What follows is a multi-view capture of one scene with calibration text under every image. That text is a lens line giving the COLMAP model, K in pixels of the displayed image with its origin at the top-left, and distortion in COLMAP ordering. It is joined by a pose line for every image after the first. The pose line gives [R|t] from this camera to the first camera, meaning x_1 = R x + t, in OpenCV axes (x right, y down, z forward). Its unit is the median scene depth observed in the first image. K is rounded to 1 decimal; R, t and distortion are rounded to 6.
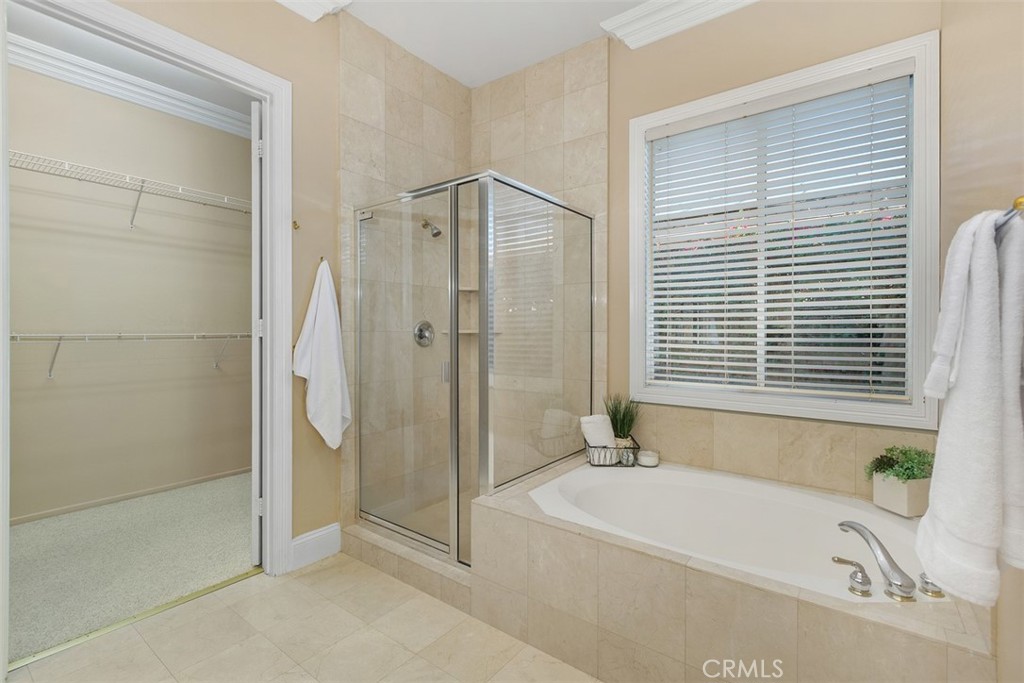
lens RADIAL K [[464.9, 0, 517.4], [0, 464.9, 335.1], [0, 0, 1]] dist [0.005082, -0.001845]
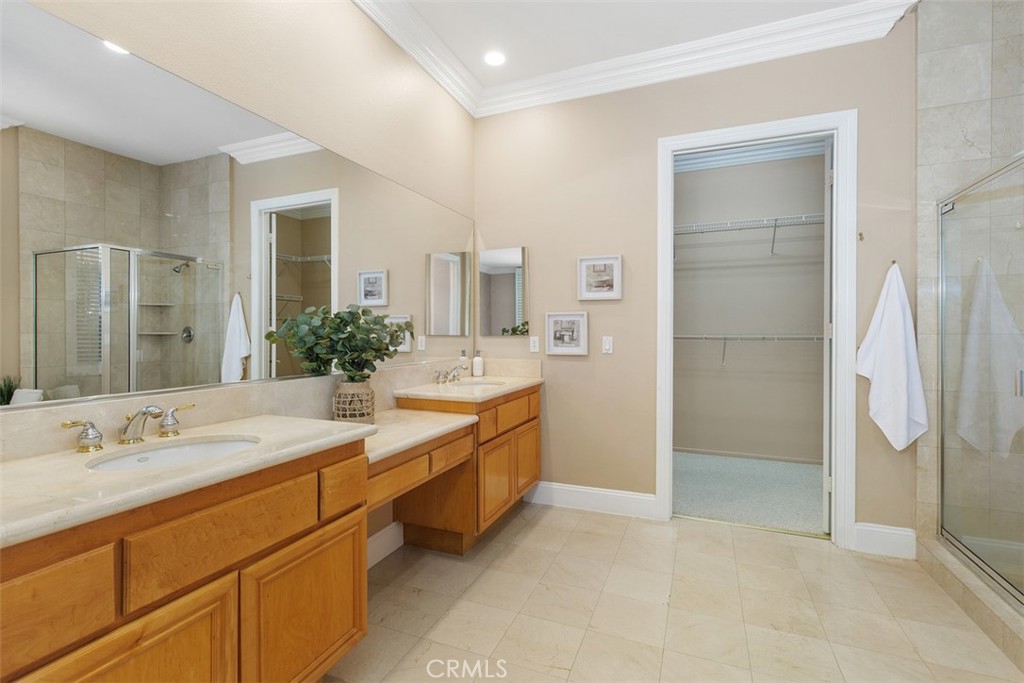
lens RADIAL K [[464.9, 0, 509.9], [0, 464.9, 336.9], [0, 0, 1]] dist [0.005082, -0.001845]
pose [[0.251854, 0.004455, -0.967755, 0.353675], [-0.003419, 0.999987, 0.003714, -0.002758], [0.967759, 0.002373, 0.251866, -0.067778]]
